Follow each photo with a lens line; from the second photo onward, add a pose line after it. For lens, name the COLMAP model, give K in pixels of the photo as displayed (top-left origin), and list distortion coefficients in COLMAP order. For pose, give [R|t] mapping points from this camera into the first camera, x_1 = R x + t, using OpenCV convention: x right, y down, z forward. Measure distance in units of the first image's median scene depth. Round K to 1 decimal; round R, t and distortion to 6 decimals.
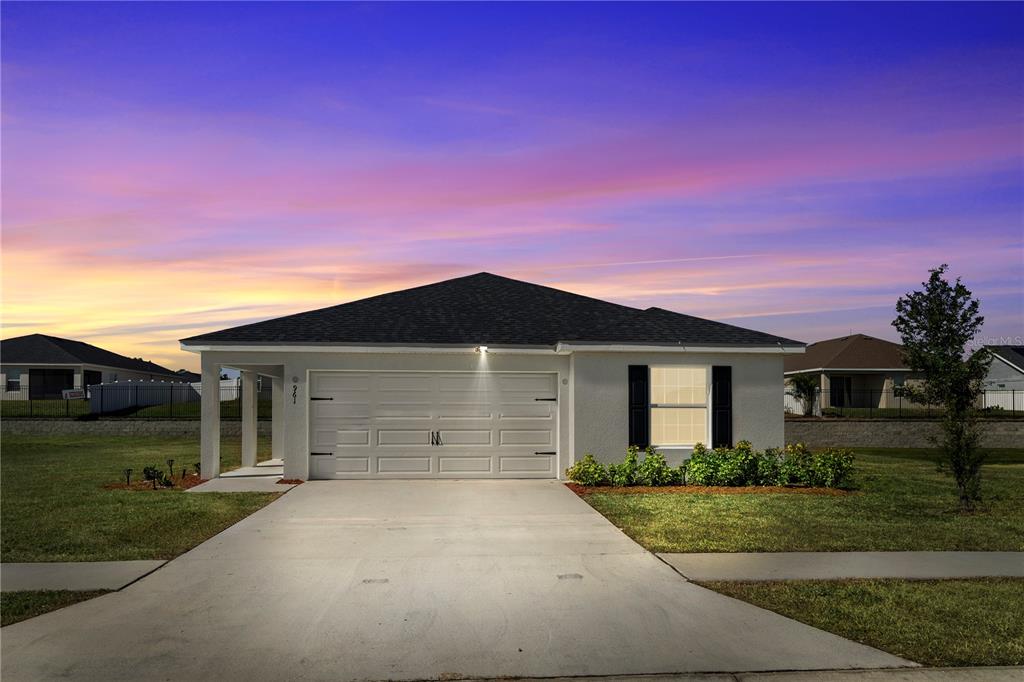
lens RADIAL K [[693.5, 0, 512.0], [0, 693.5, 341.0], [0, 0, 1]] dist [0.000768, 0.000284]
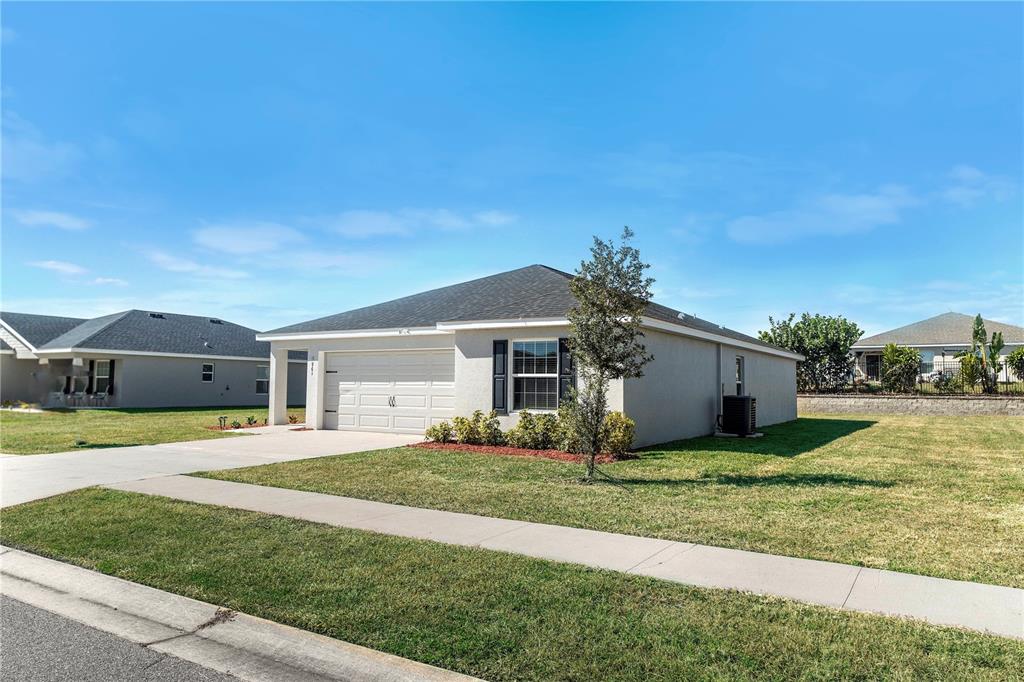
lens RADIAL K [[693.5, 0, 512.0], [0, 693.5, 341.0], [0, 0, 1]] dist [0.000768, 0.000284]
pose [[0.801000, -0.034788, -0.597653, 0.877512], [0.055063, 0.998360, 0.015685, 0.020787], [0.596127, -0.045473, 0.801601, 0.110906]]
